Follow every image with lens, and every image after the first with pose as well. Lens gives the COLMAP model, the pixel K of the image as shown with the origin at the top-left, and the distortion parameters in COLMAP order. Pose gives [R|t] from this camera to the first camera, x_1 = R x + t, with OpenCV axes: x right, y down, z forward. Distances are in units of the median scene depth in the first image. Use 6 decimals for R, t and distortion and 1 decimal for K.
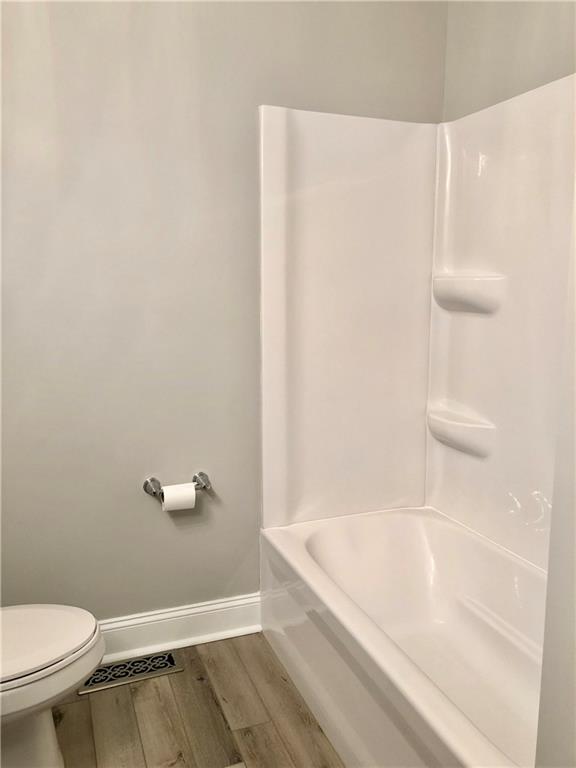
lens RADIAL K [[625.1, 0, 292.4], [0, 625.1, 383.9], [0, 0, 1]] dist [0.011922, -0.004264]
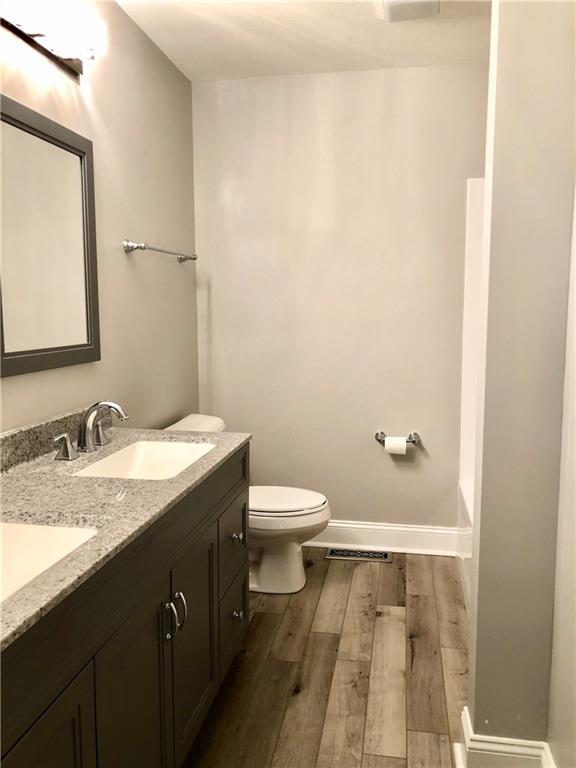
lens RADIAL K [[625.1, 0, 292.4], [0, 625.1, 383.9], [0, 0, 1]] dist [0.011922, -0.004264]
pose [[0.855694, 0.056404, -0.514399, 0.367078], [-0.070645, 0.997468, -0.008145, 0.063066], [0.512638, 0.043310, 0.857512, -0.415137]]
